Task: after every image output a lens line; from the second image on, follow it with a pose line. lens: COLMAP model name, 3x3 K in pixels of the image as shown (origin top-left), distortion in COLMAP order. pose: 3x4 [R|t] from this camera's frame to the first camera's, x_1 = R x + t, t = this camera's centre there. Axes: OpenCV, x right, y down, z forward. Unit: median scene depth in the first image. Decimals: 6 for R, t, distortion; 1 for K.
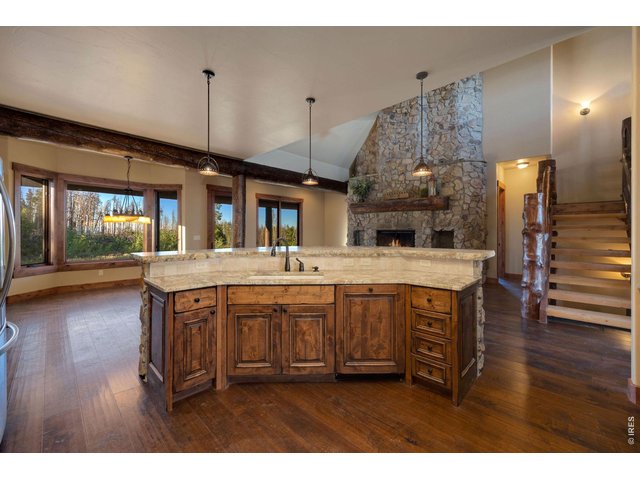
lens RADIAL K [[260.5, 0, 321.9], [0, 260.5, 232.7], [0, 0, 1]] dist [0.001164, 0.000244]
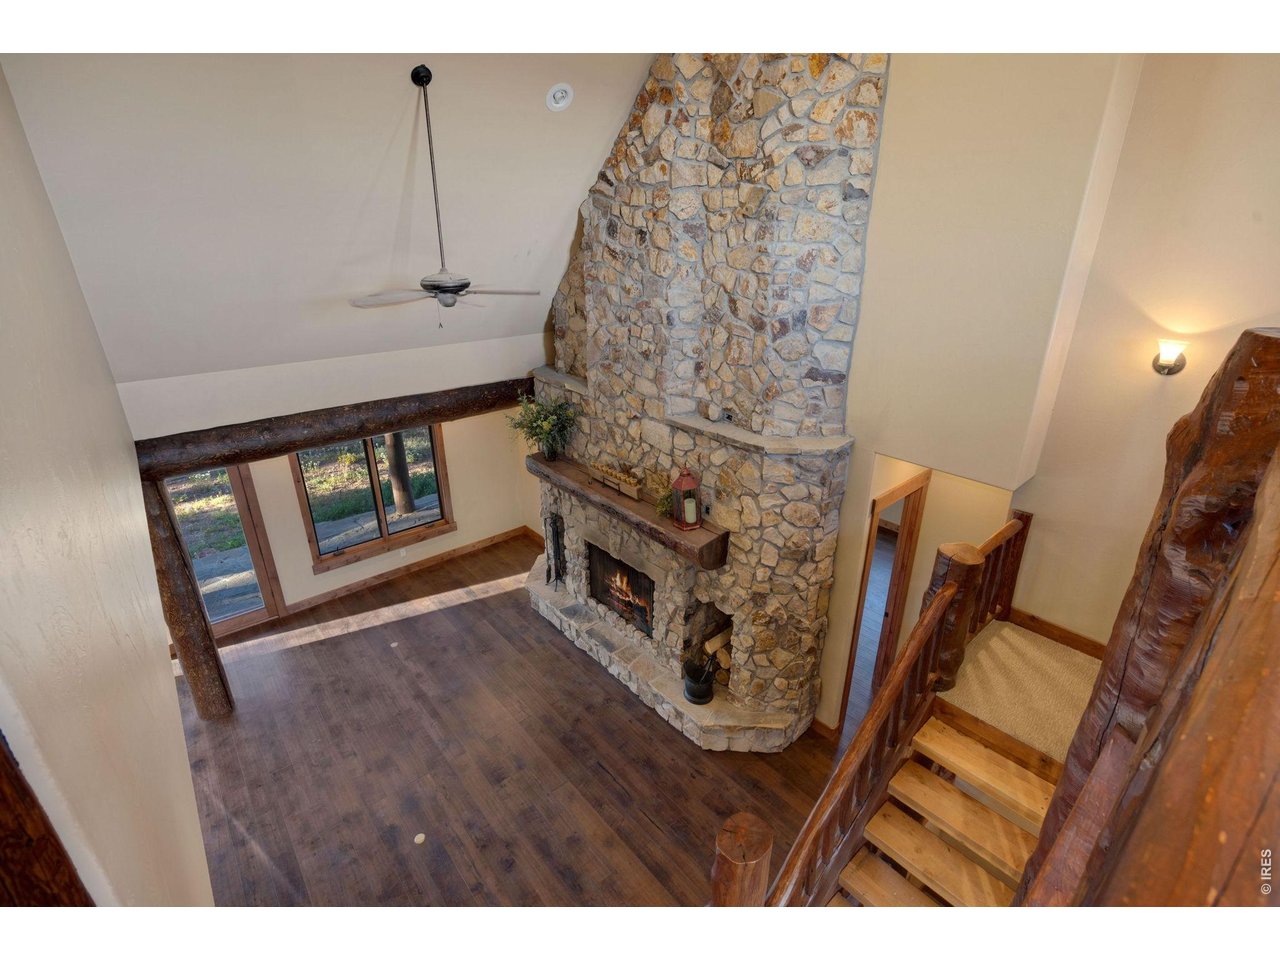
lens RADIAL K [[583.7, 0, 637.9], [0, 583.7, 482.0], [0, 0, 1]] dist [-0.019737, 0.000250]
pose [[0.995949, 0.032982, -0.083651, 0.414764], [0.000416, 0.928598, 0.371086, -0.474227], [0.089917, -0.369618, 0.924823, 0.280051]]
